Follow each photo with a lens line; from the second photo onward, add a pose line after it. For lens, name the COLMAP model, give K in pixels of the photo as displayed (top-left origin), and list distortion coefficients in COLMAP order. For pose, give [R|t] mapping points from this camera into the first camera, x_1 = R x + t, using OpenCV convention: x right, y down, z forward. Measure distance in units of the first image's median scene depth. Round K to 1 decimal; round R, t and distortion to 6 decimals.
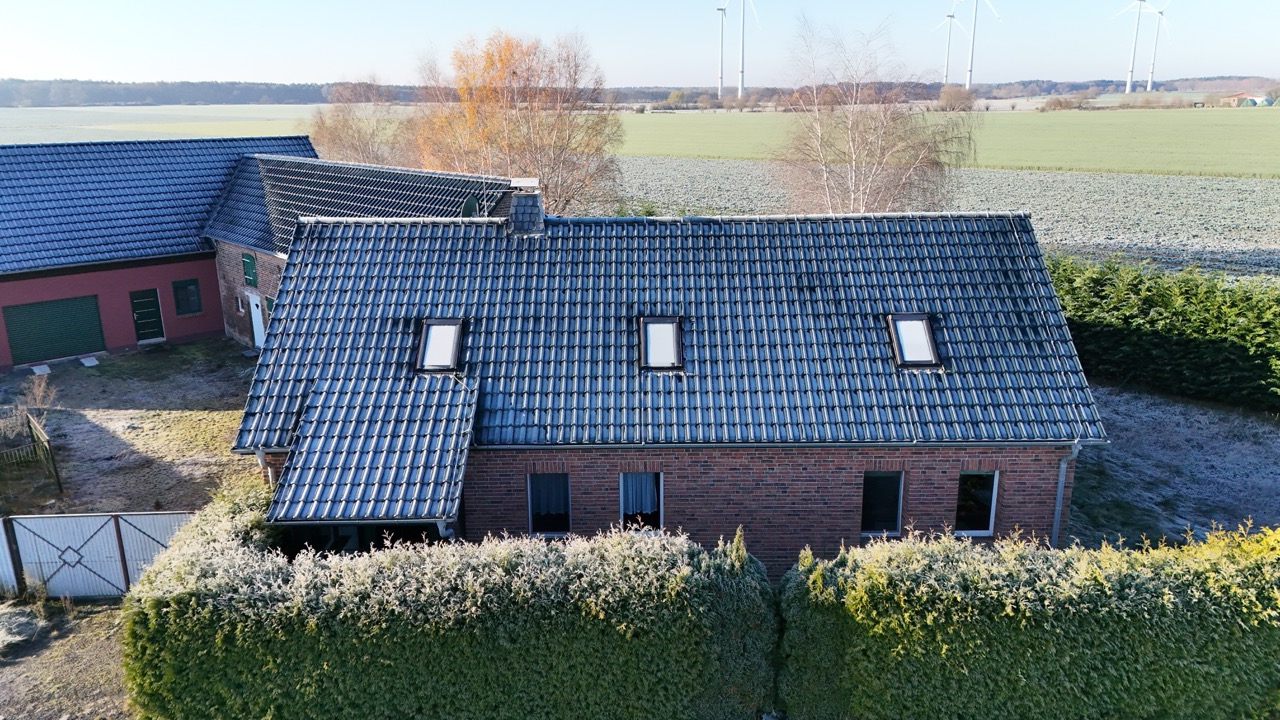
lens RADIAL K [[933.1, 0, 643.4], [0, 933.1, 361.5], [0, 0, 1]] dist [0.079813, -0.070678]
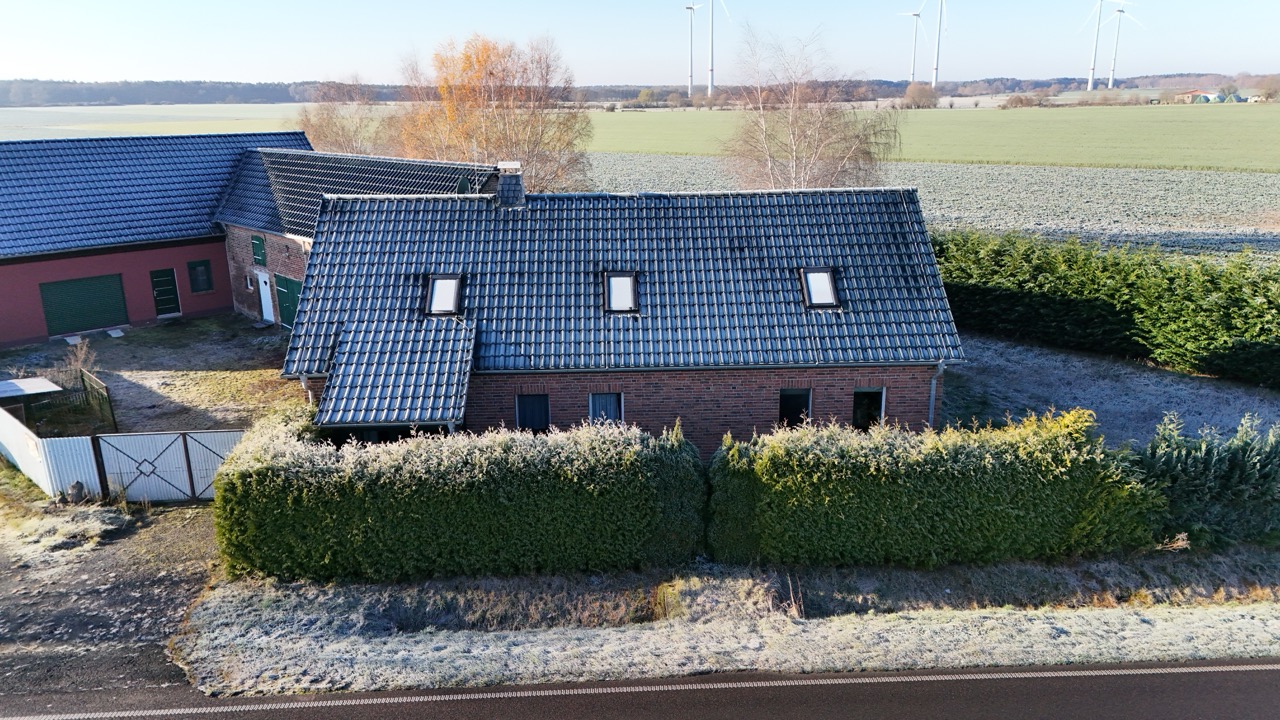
lens RADIAL K [[933.1, 0, 643.4], [0, 933.1, 361.5], [0, 0, 1]] dist [0.079813, -0.070678]
pose [[0.999538, -0.011050, 0.028298, 0.012557], [0.011007, 0.999938, 0.001676, 0.071676], [-0.028314, -0.001363, 0.999598, -0.253965]]
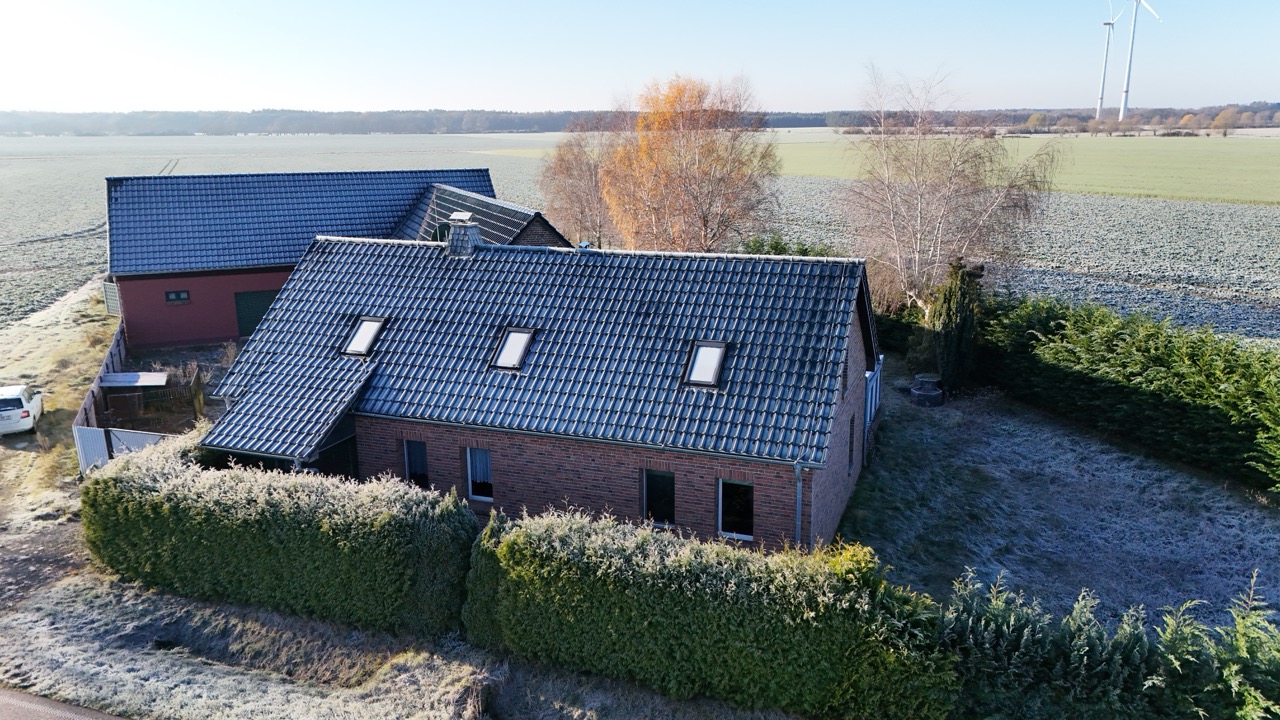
lens RADIAL K [[933.1, 0, 643.4], [0, 933.1, 361.5], [0, 0, 1]] dist [0.079813, -0.070678]
pose [[0.935302, 0.087074, -0.342970, 0.606202], [-0.095350, 0.995417, -0.007307, -0.009549], [0.340762, 0.039536, 0.939318, -0.110435]]
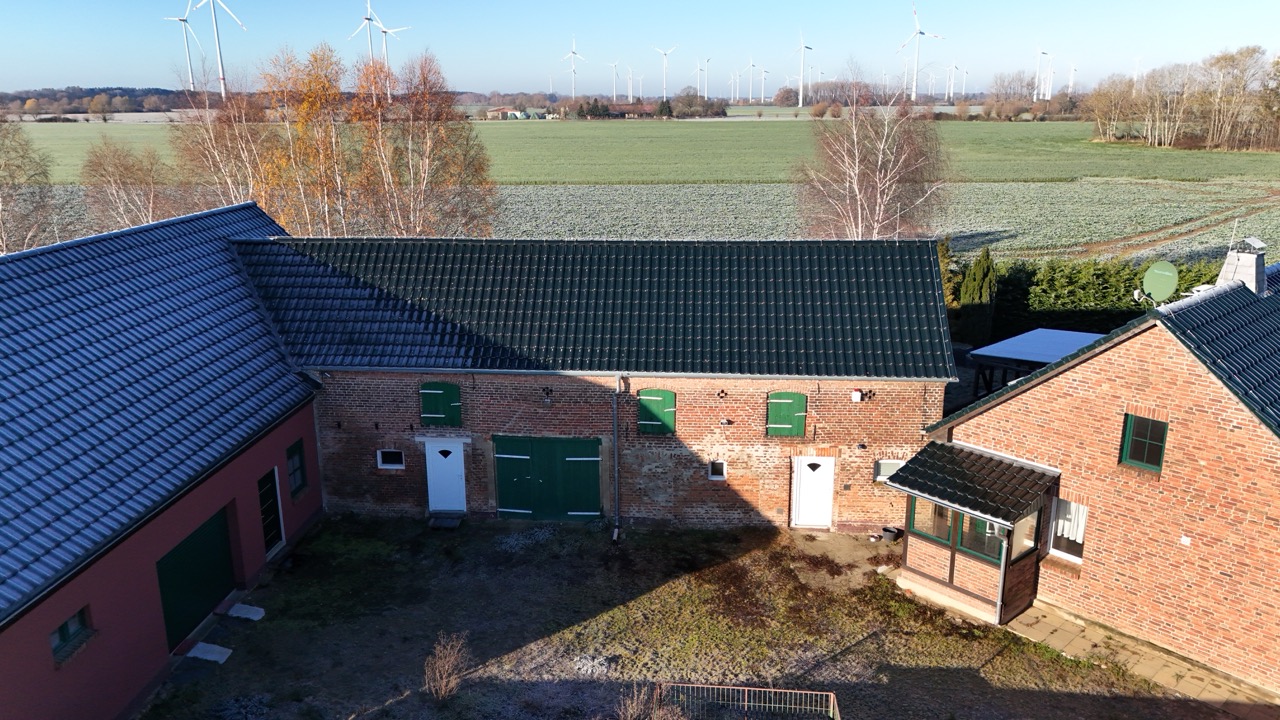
lens RADIAL K [[929.6, 0, 644.0], [0, 929.6, 361.1], [0, 0, 1]] dist [0.084158, -0.071159]
pose [[0.739236, -0.176925, 0.649790, -1.407993], [0.182260, 0.981426, 0.059875, -0.267637], [-0.648314, 0.074169, 0.757752, 0.718227]]
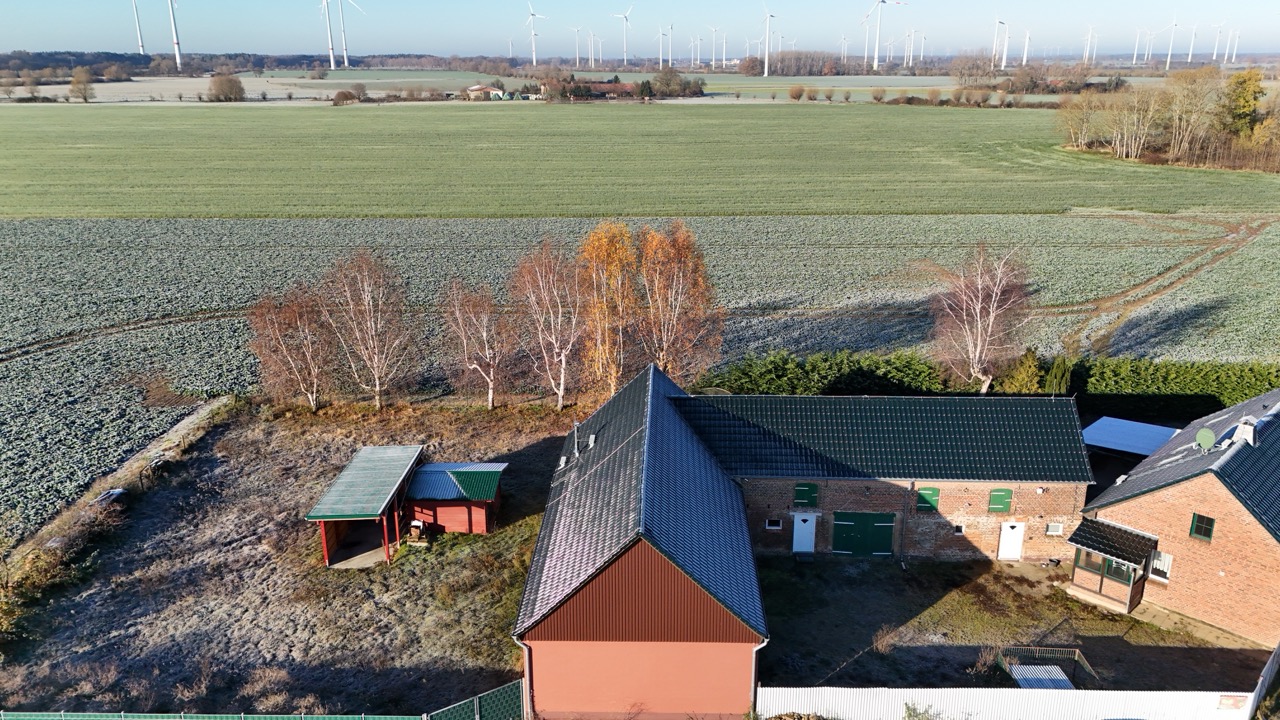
lens RADIAL K [[929.6, 0, 644.0], [0, 929.6, 361.1], [0, 0, 1]] dist [0.084158, -0.071159]
pose [[0.708221, -0.210491, 0.673881, -2.588697], [0.188887, 0.976216, 0.106415, -0.839455], [-0.680253, 0.051922, 0.731136, 0.428098]]
